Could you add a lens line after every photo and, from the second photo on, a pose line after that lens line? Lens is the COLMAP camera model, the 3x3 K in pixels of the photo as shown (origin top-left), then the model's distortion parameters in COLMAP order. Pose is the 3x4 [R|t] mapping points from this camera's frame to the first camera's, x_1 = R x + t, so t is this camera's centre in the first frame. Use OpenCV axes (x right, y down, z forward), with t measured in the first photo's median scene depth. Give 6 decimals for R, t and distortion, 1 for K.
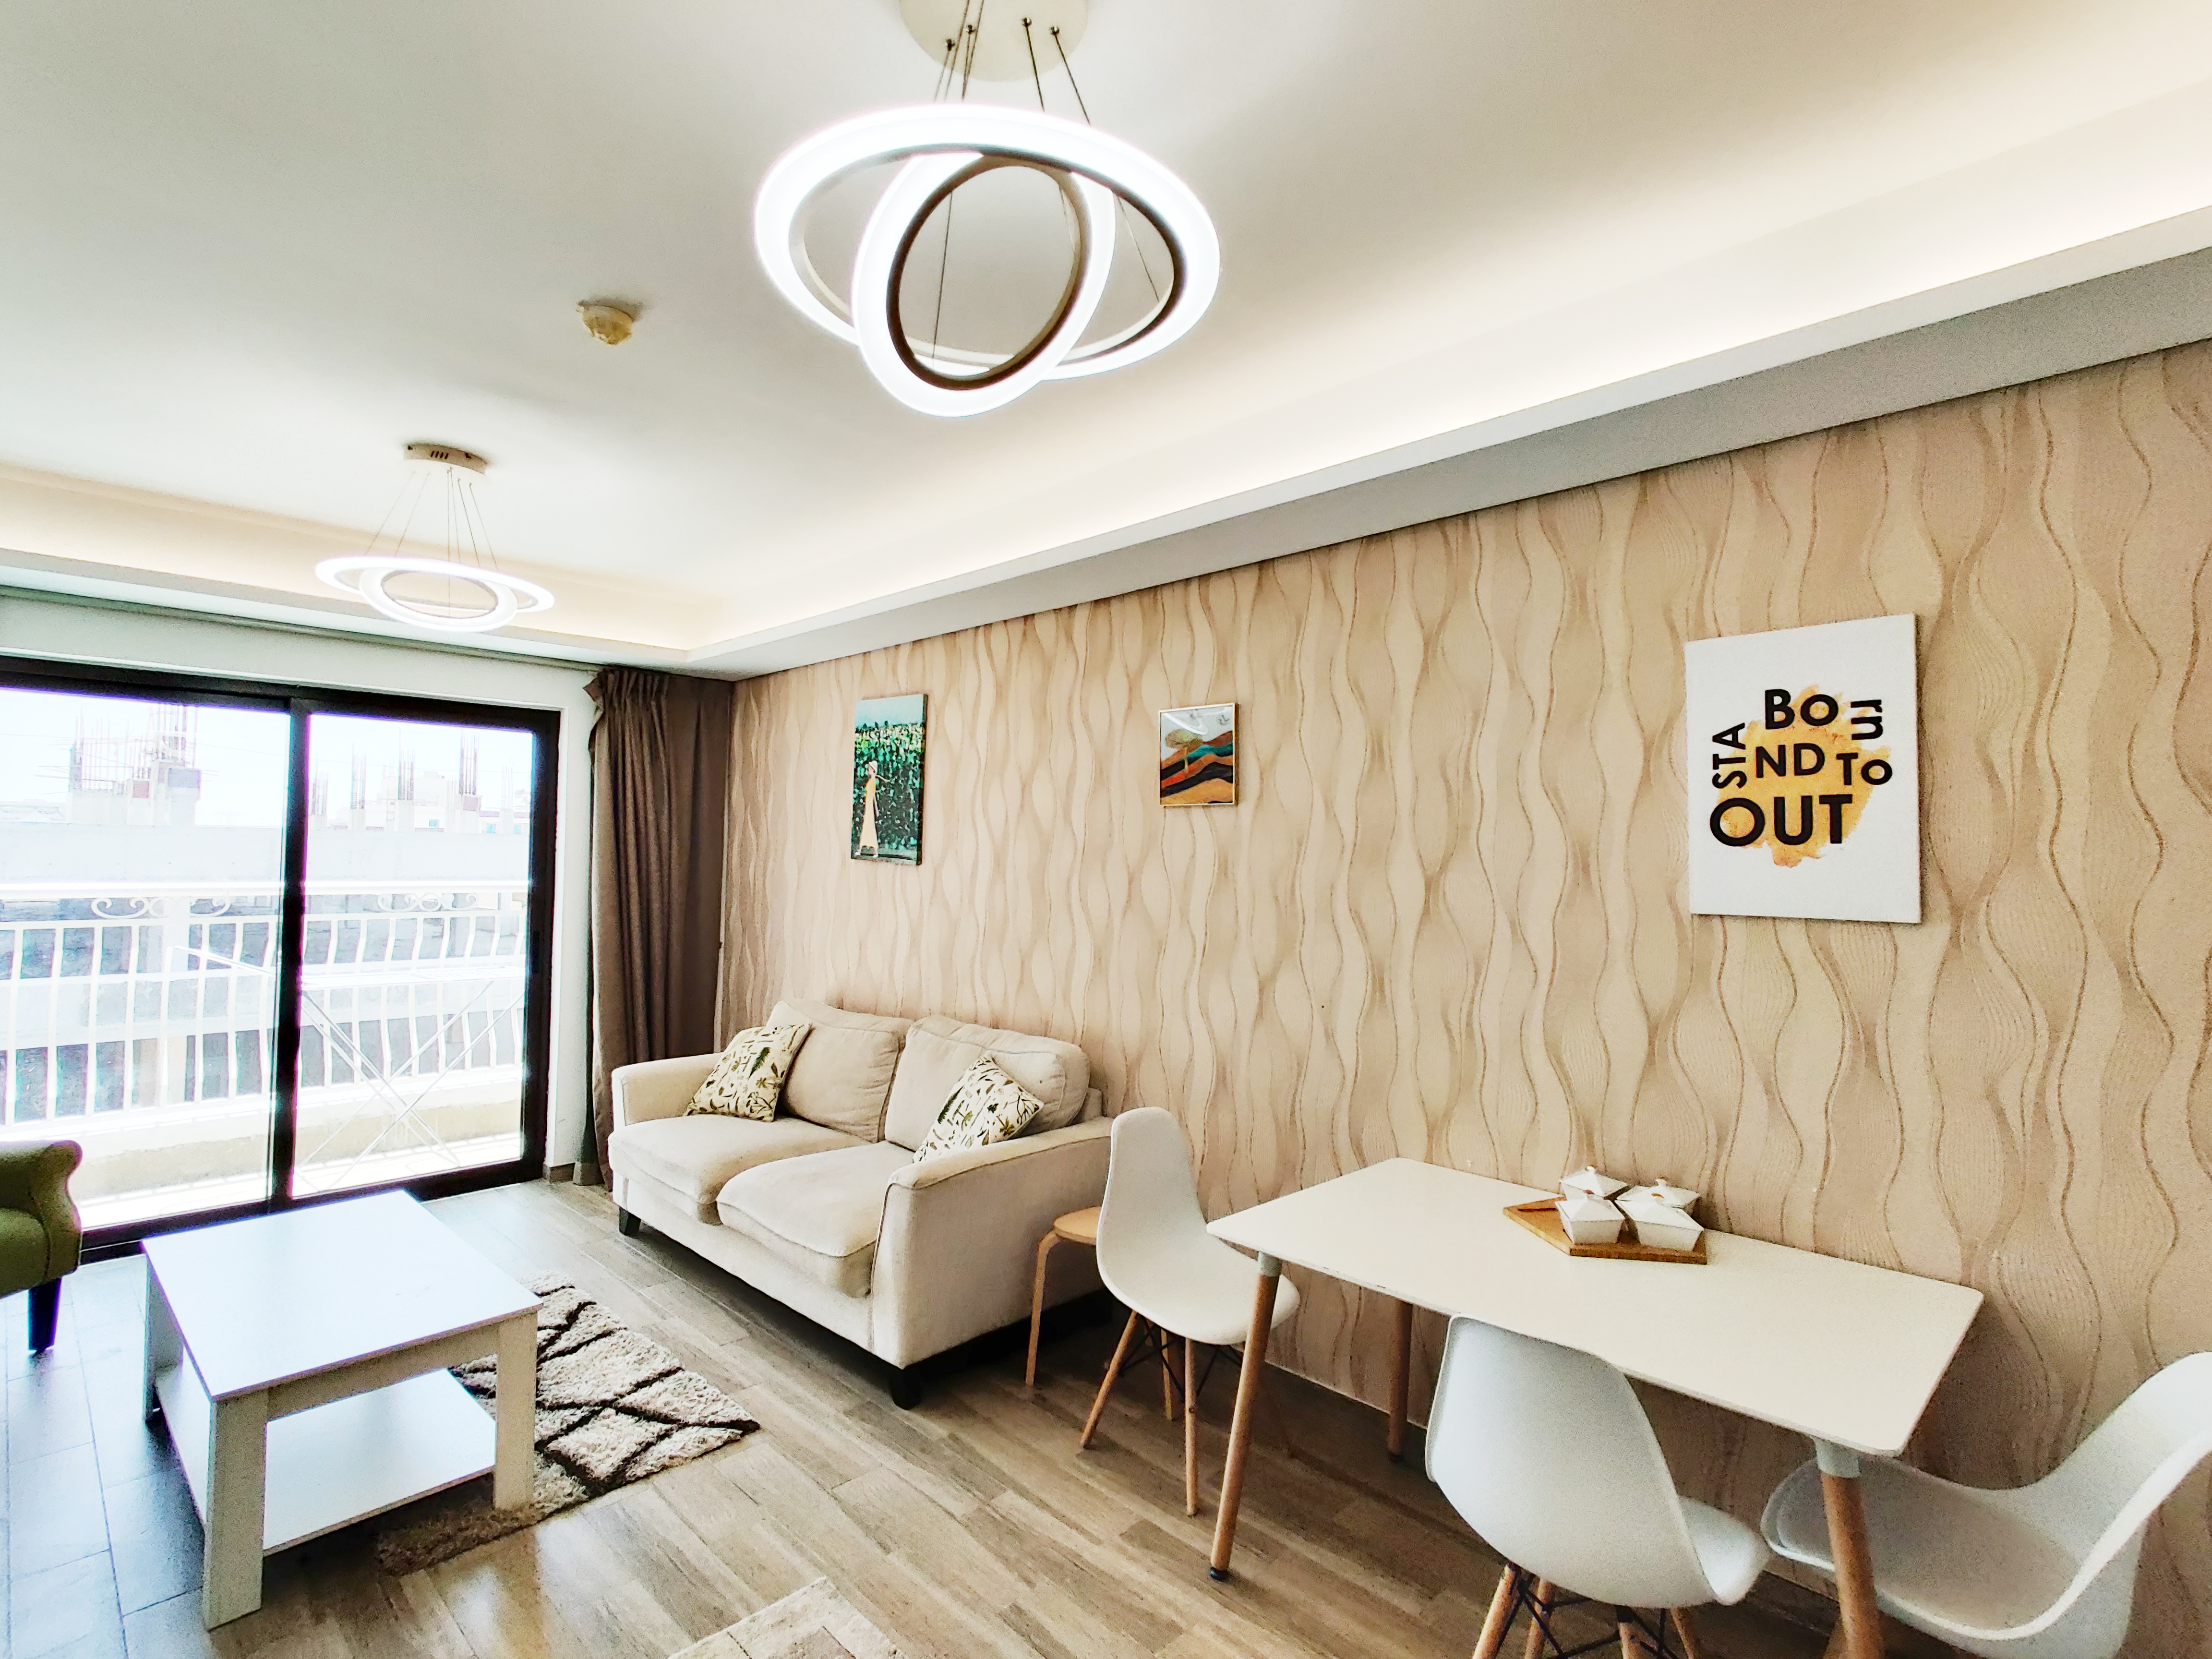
lens RADIAL K [[1070.0, 0, 1115.5], [0, 1070.0, 835.4], [0, 0, 1]] dist [0.004253, -0.003368]
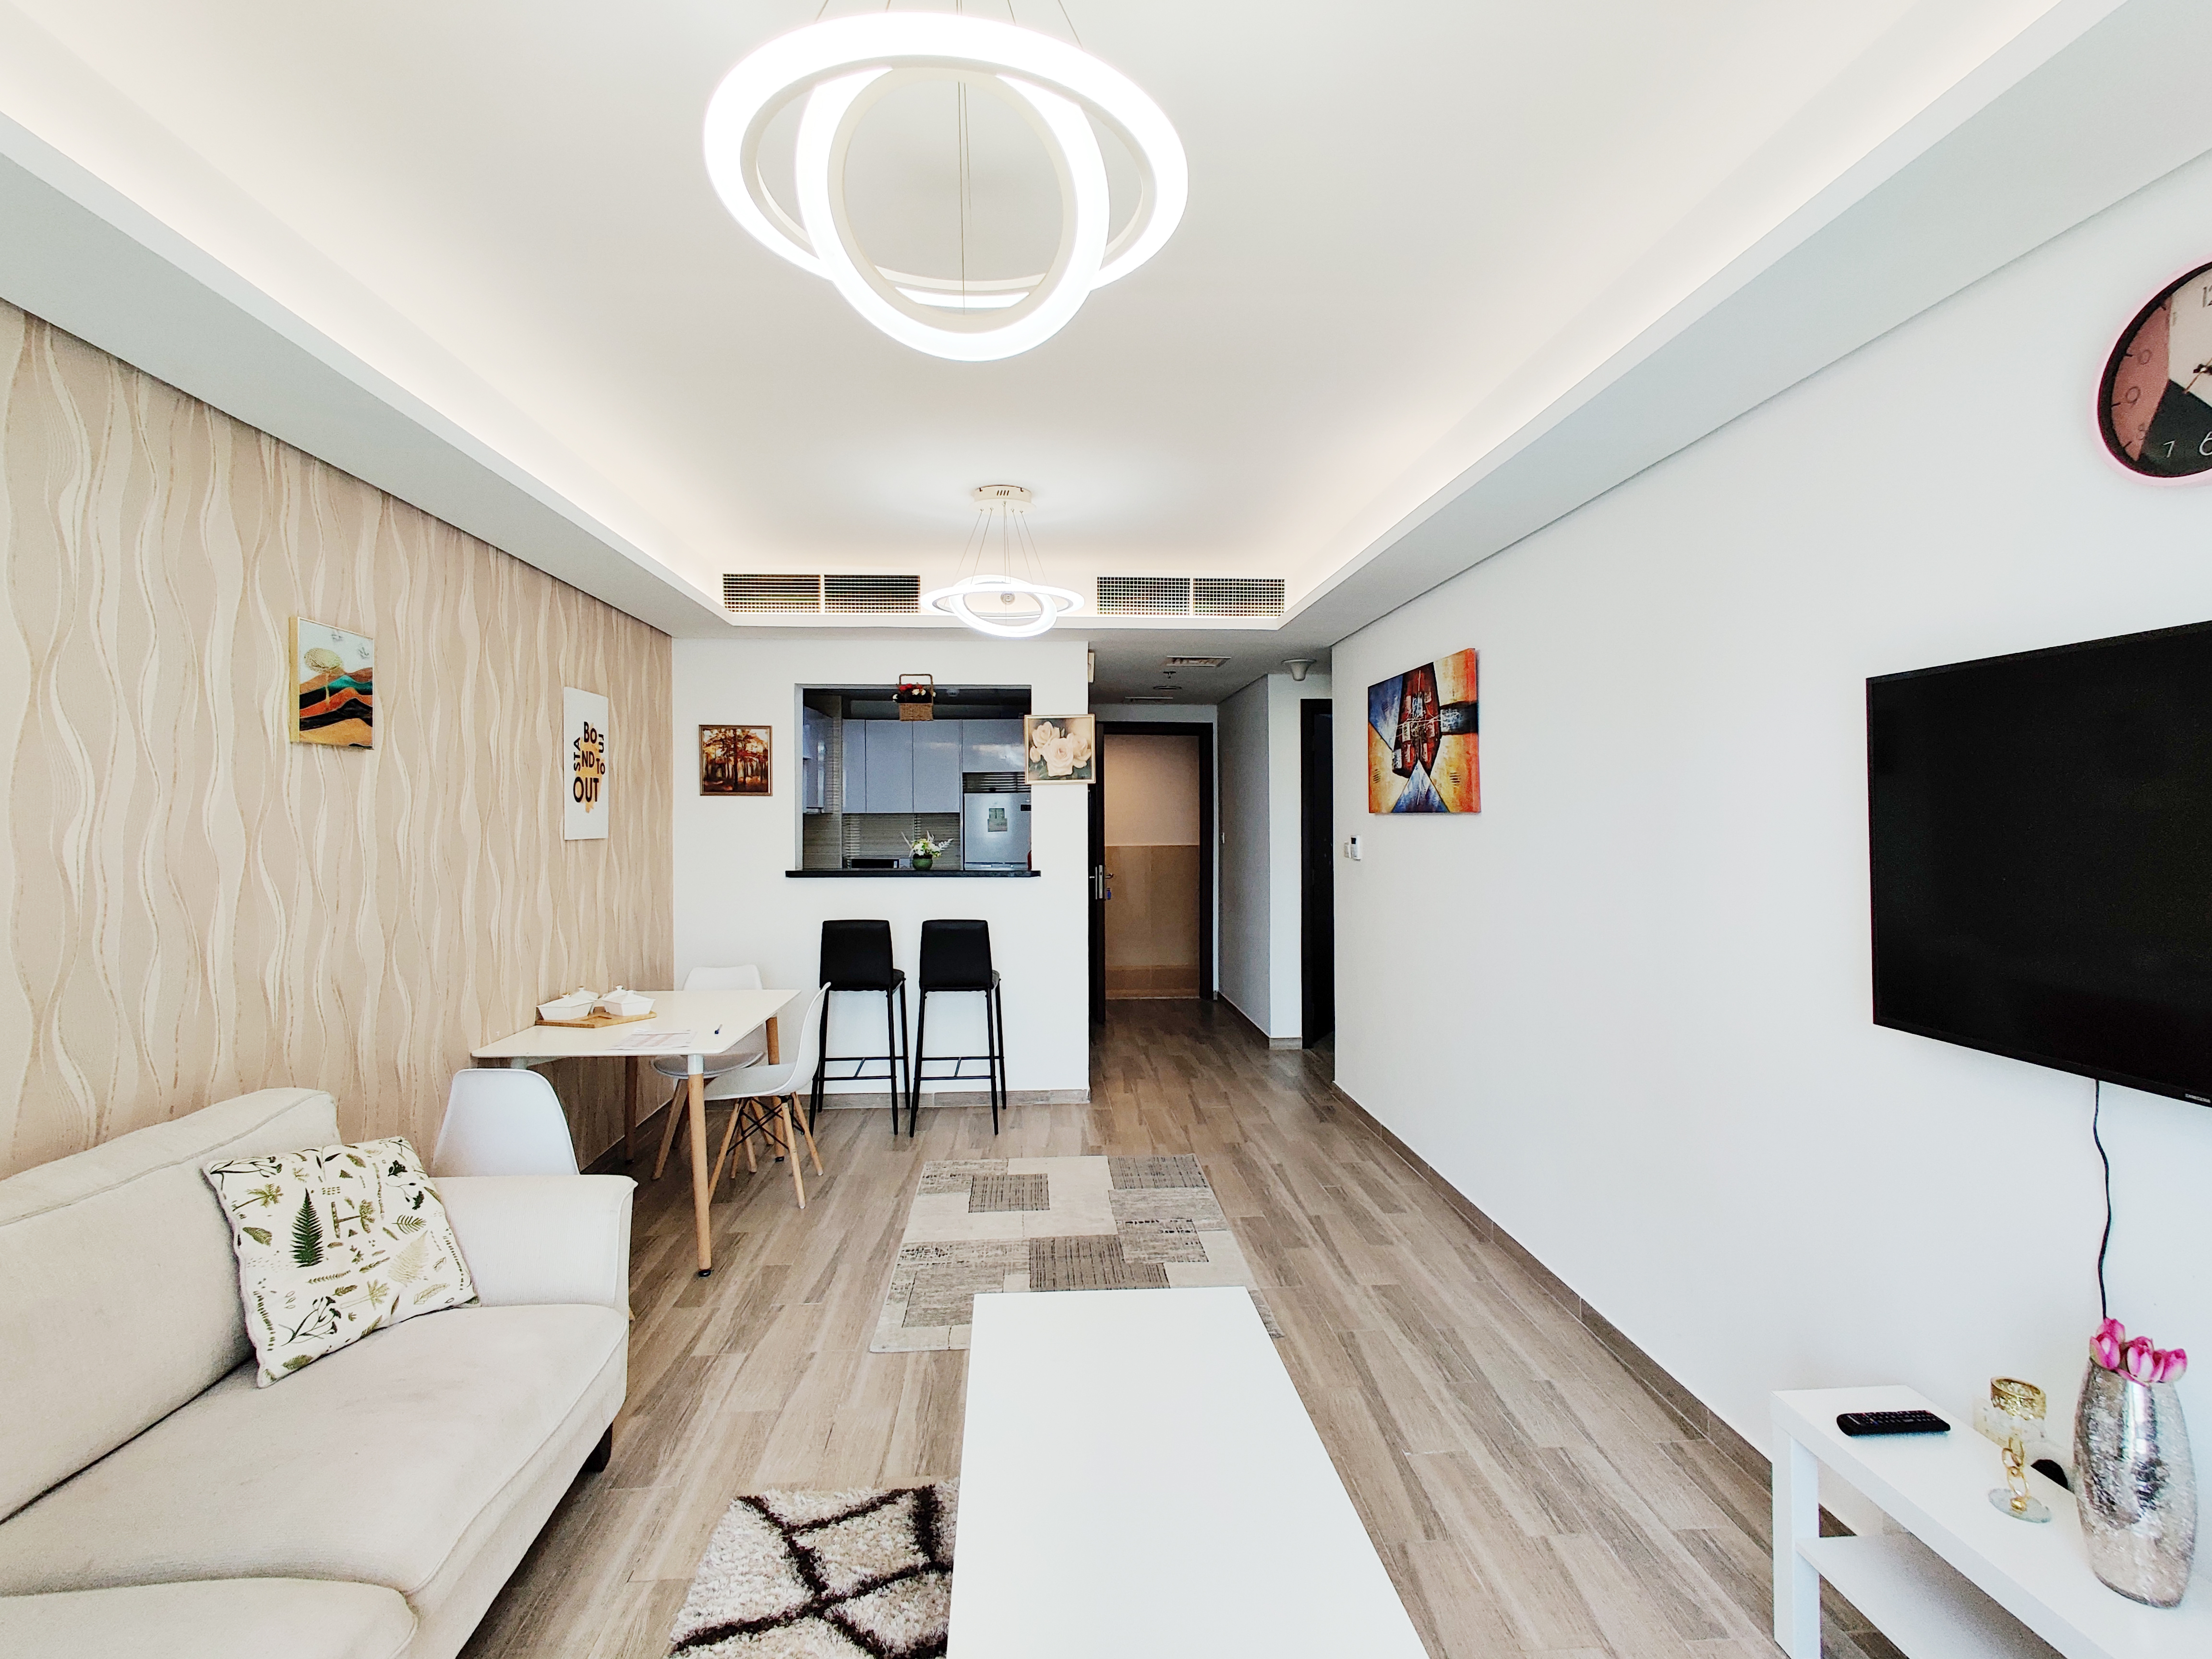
lens RADIAL K [[1070.0, 0, 1111.9], [0, 1070.0, 813.6], [0, 0, 1]] dist [0.004253, -0.003368]
pose [[-0.759202, -0.001843, 0.650853, -0.943363], [-0.010868, 0.999892, -0.009845, 0.026689], [-0.650764, -0.014548, -0.759140, 1.257119]]
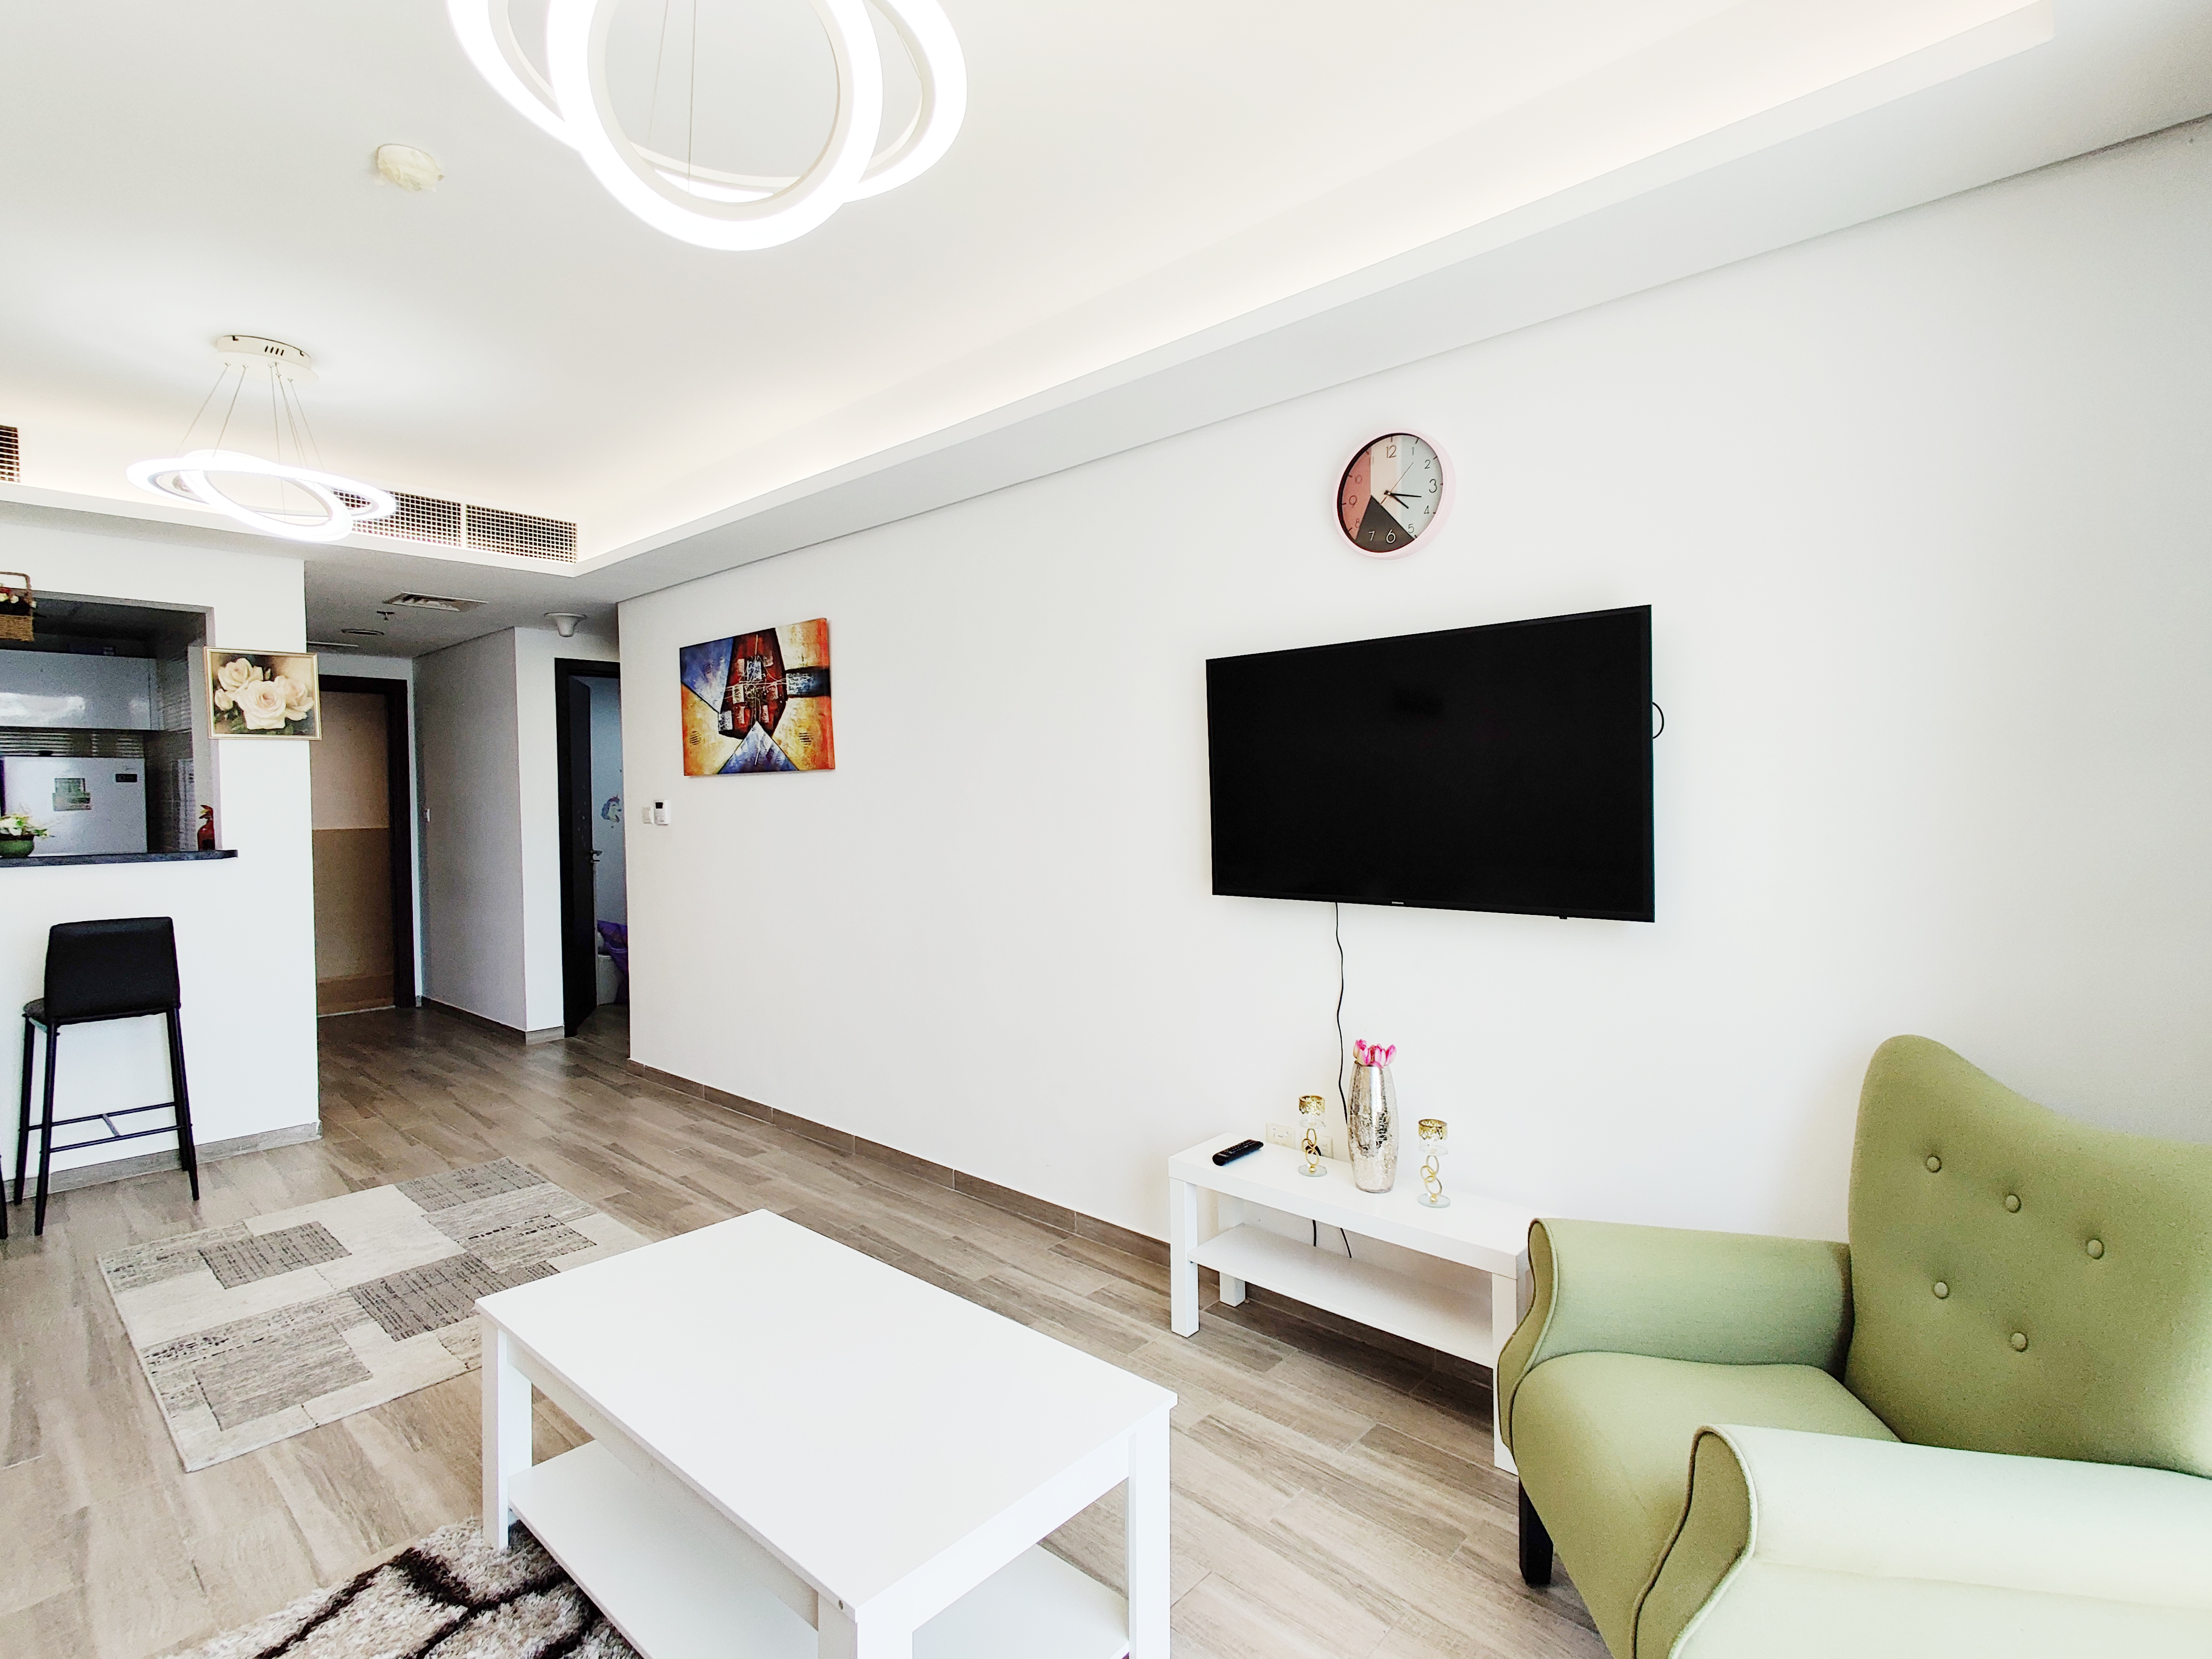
lens RADIAL K [[1070.0, 0, 1106.0], [0, 1070.0, 818.4], [0, 0, 1]] dist [0.004253, -0.003368]
pose [[-0.998272, 0.010139, -0.057882, -0.740664], [0.009988, 0.999946, 0.002901, 0.067157], [0.057909, 0.002318, -0.998319, 1.401314]]
